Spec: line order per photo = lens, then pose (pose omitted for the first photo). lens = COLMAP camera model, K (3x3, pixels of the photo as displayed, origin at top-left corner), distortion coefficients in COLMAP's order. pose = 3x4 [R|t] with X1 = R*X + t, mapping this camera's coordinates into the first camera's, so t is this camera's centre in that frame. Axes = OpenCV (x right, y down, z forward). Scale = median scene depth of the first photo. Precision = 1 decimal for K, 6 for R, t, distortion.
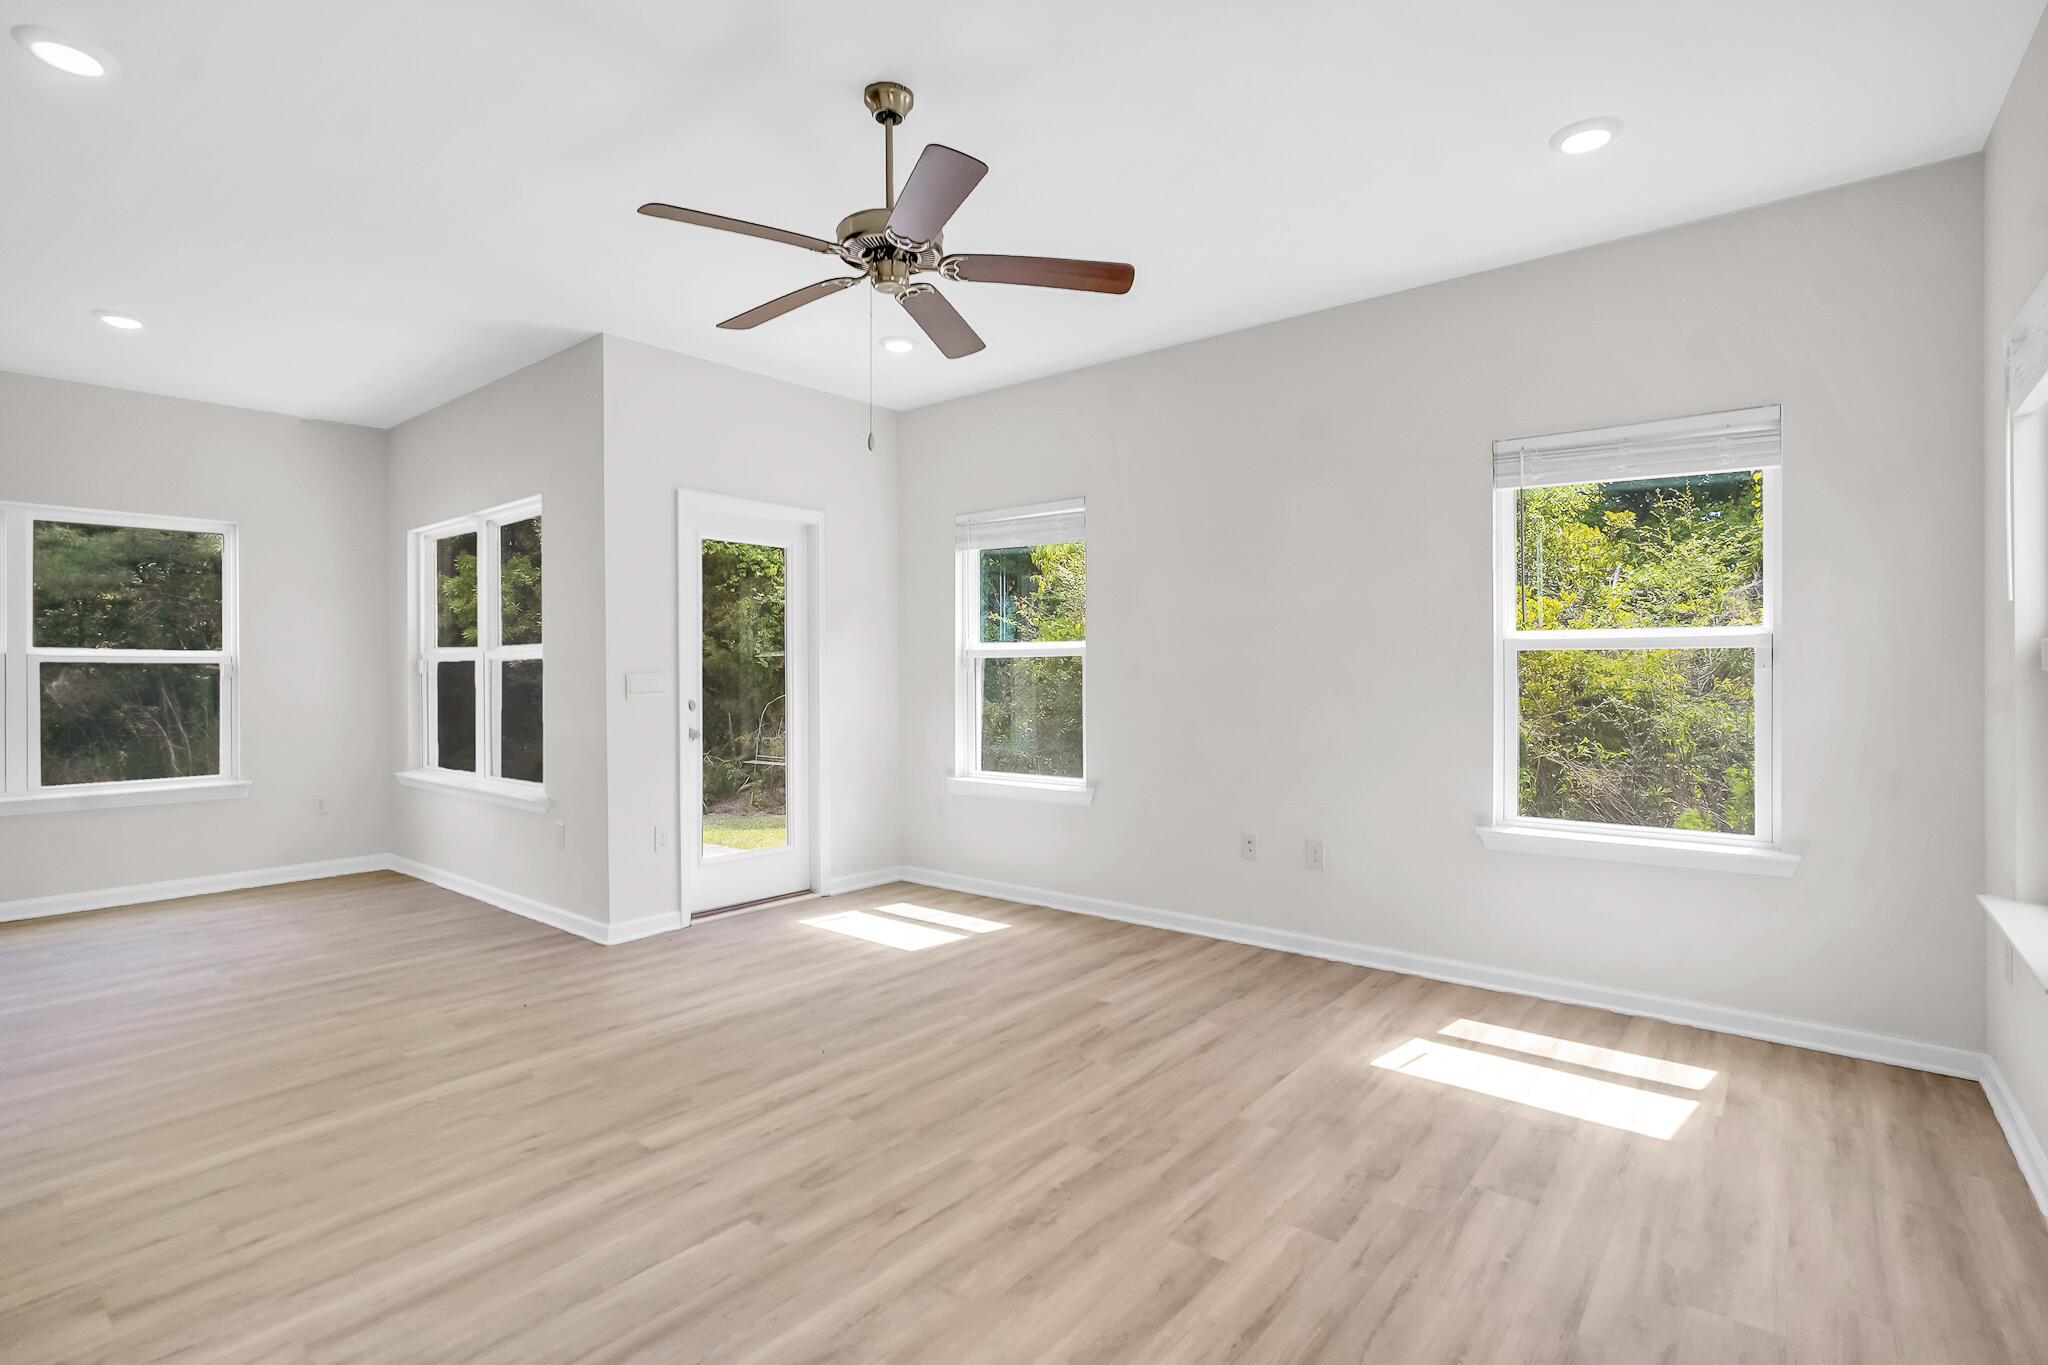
lens RADIAL K [[981.6, 0, 989.0], [0, 981.6, 639.5], [0, 0, 1]] dist [-0.015333, 0.002539]
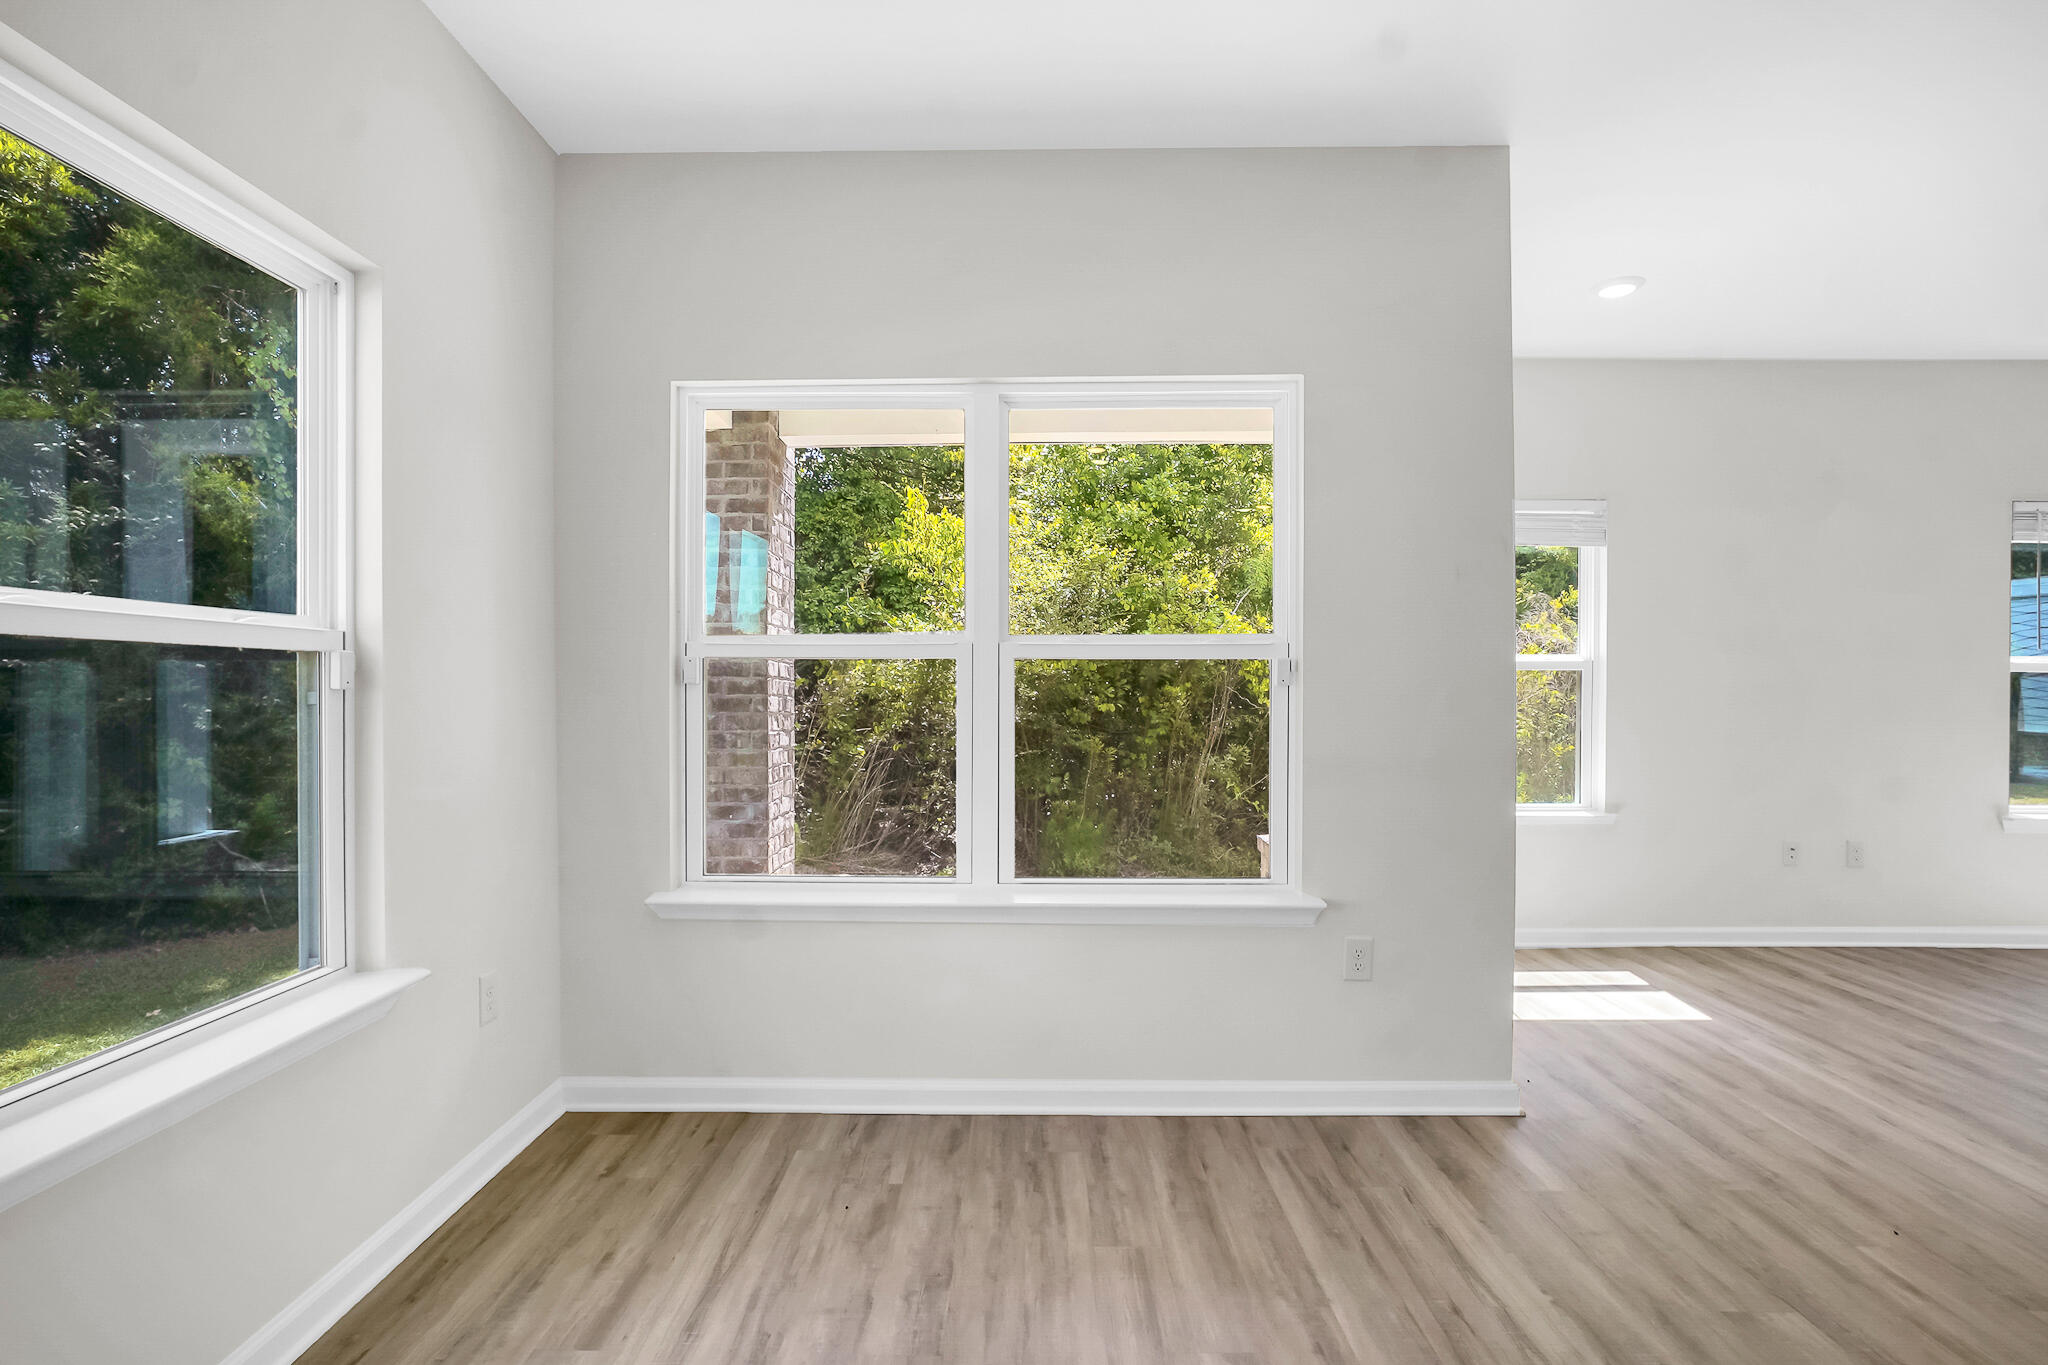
lens RADIAL K [[981.6, 0, 1013.0], [0, 981.6, 689.6], [0, 0, 1]] dist [-0.015333, 0.002539]
pose [[0.769794, 0.004306, 0.638277, -1.106129], [-0.027583, 0.999268, 0.026525, 0.031454], [-0.637696, -0.038024, 0.769349, 0.775850]]
